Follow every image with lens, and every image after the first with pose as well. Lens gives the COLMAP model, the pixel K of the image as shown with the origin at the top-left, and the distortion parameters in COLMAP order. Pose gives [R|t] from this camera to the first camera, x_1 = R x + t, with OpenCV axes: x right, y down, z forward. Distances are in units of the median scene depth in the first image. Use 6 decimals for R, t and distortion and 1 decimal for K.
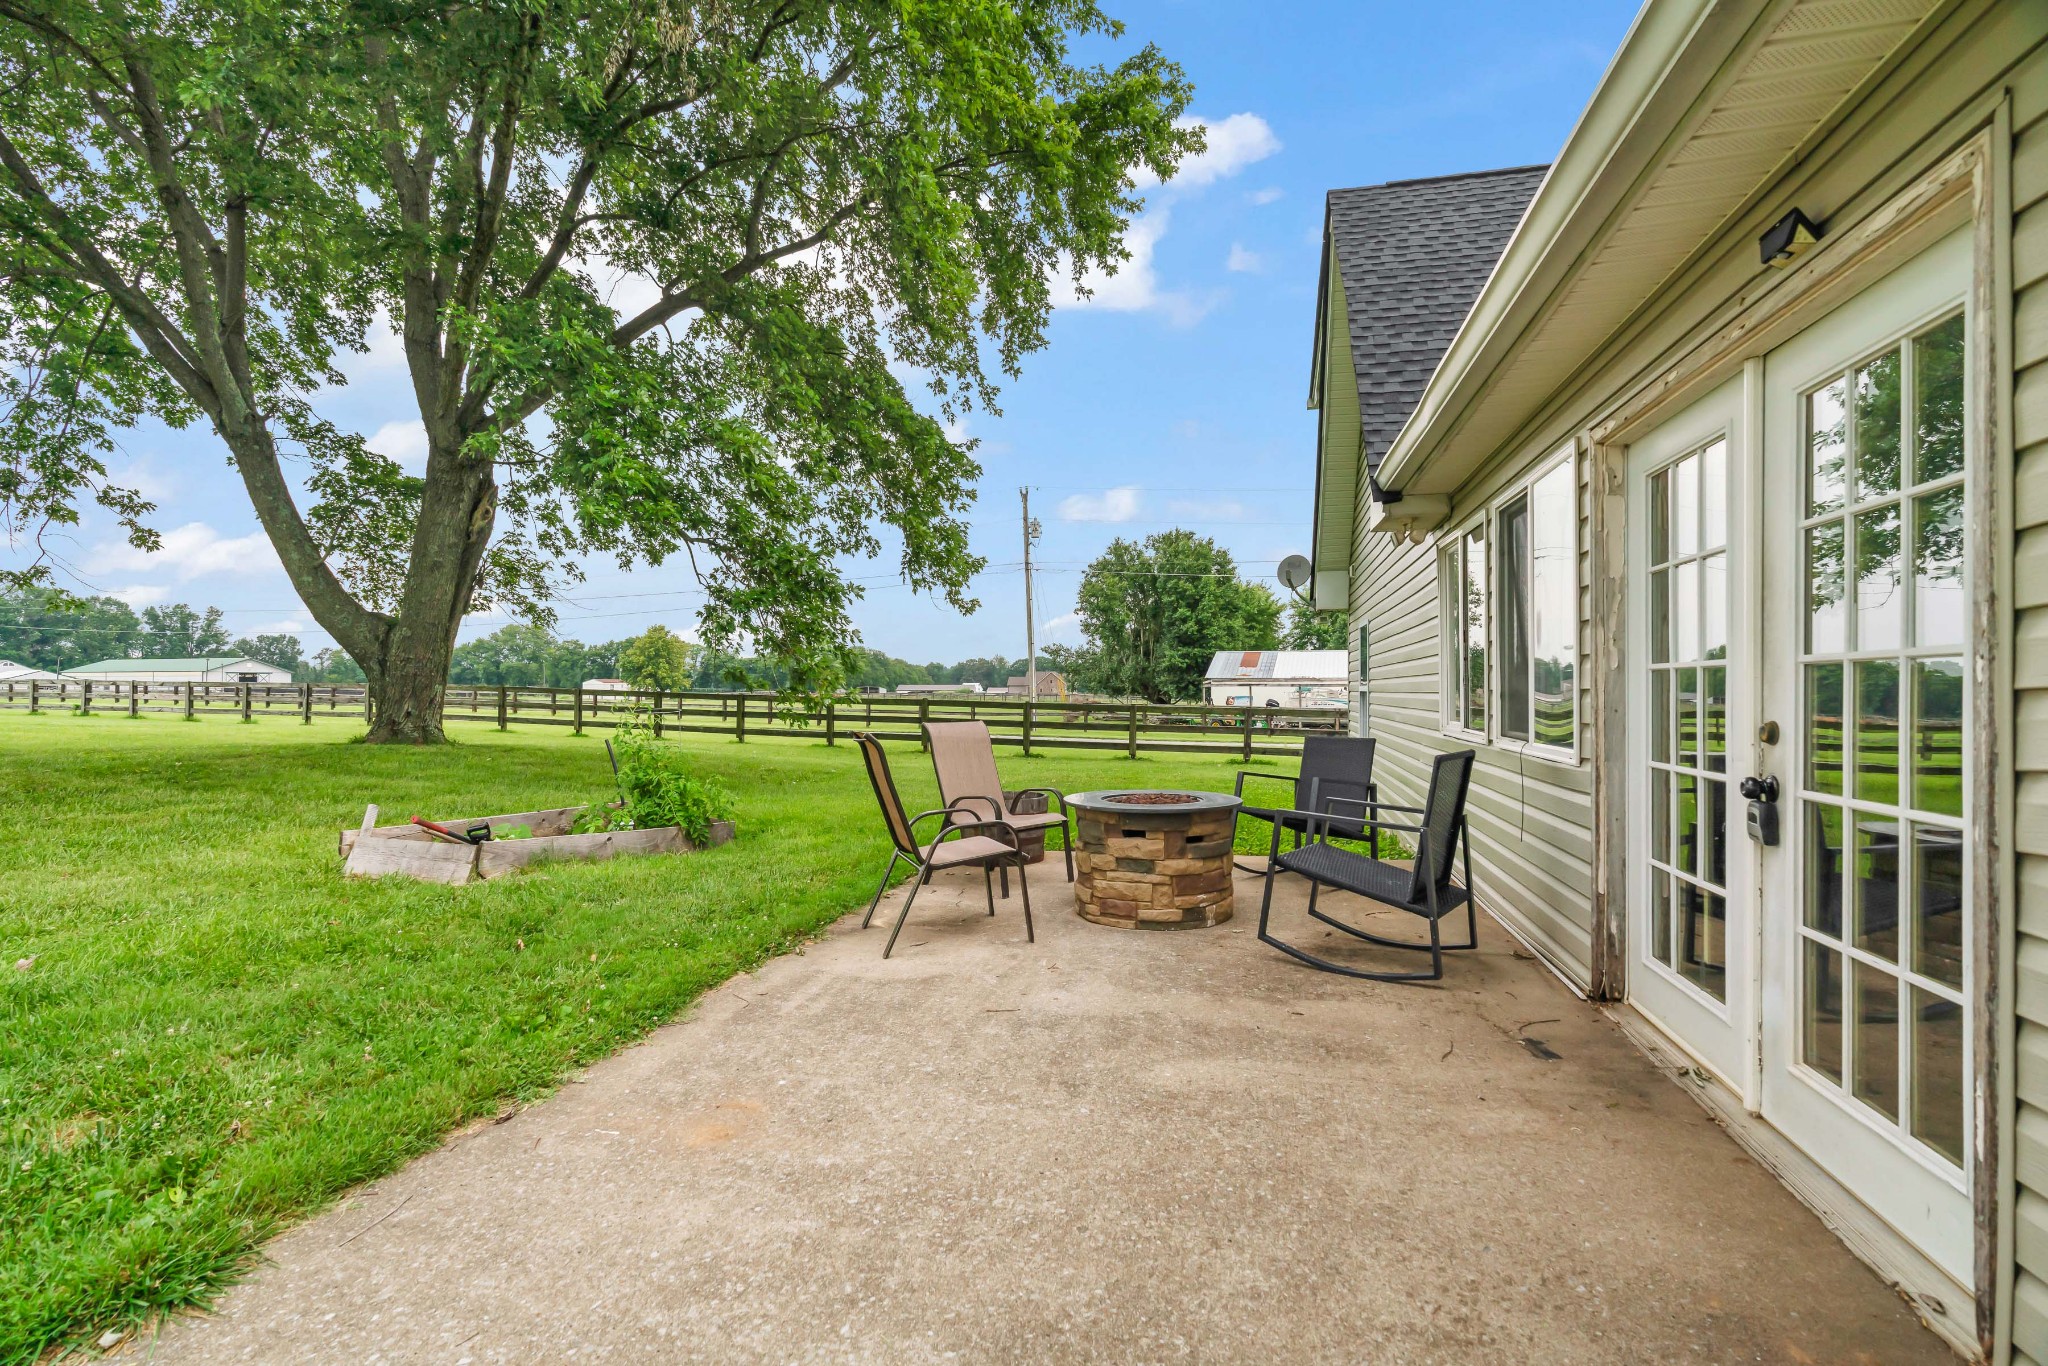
lens RADIAL K [[932.6, 0, 1003.2], [0, 932.6, 676.3], [0, 0, 1]] dist [-0.011316, 0.002136]
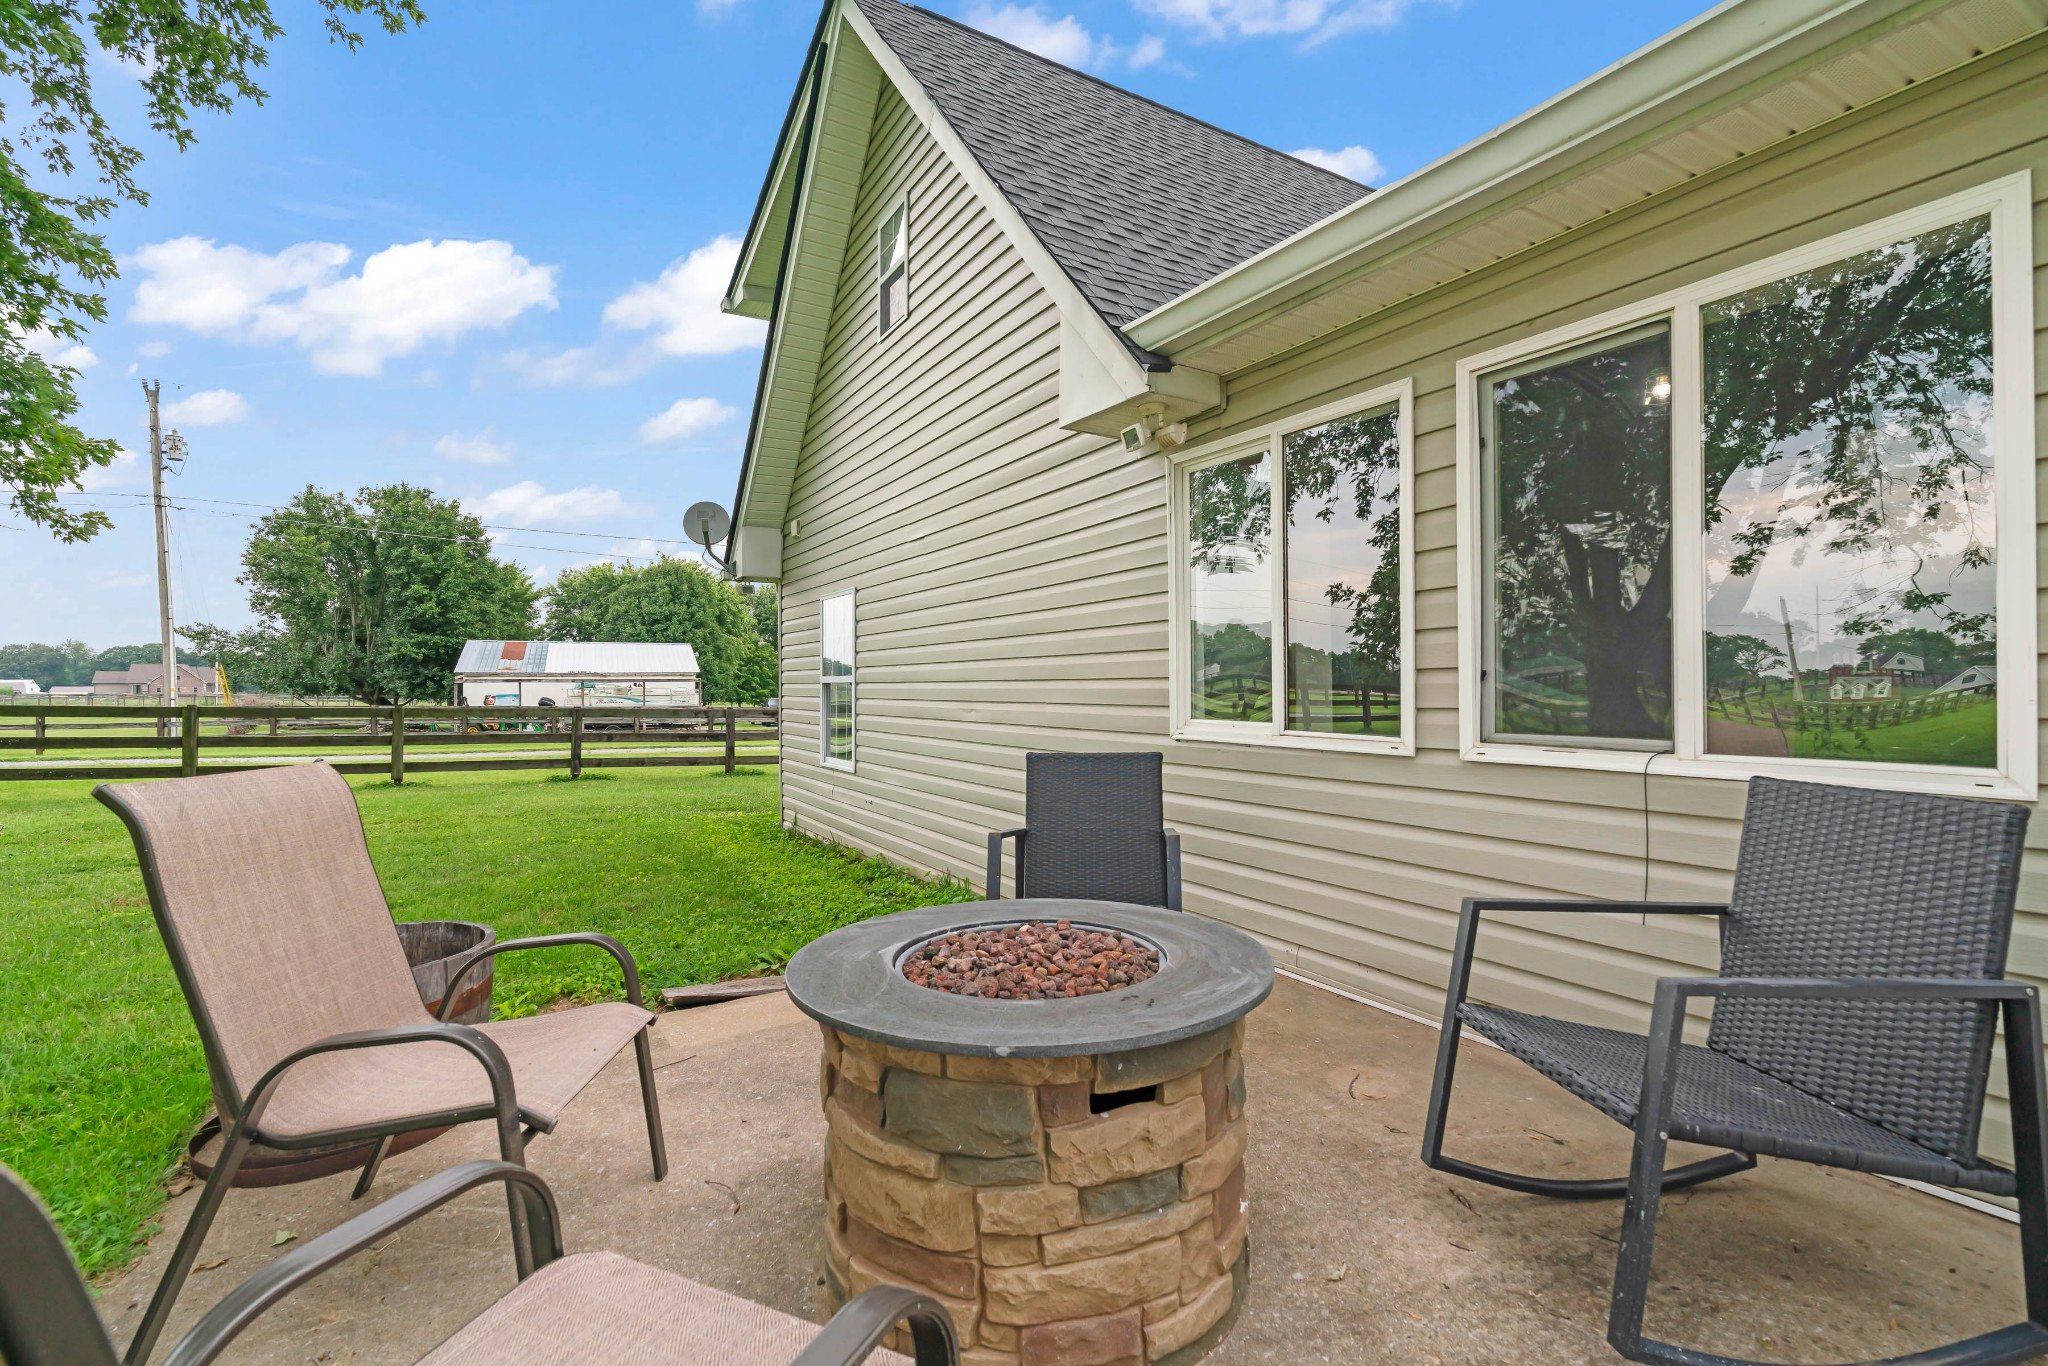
lens RADIAL K [[932.6, 0, 1024.8], [0, 932.6, 688.4], [0, 0, 1]] dist [-0.011316, 0.002136]
pose [[0.698913, -0.006651, 0.715176, -0.027313], [-0.004713, 0.999892, 0.013905, 0.005098], [-0.715192, -0.013089, 0.698806, 0.188145]]
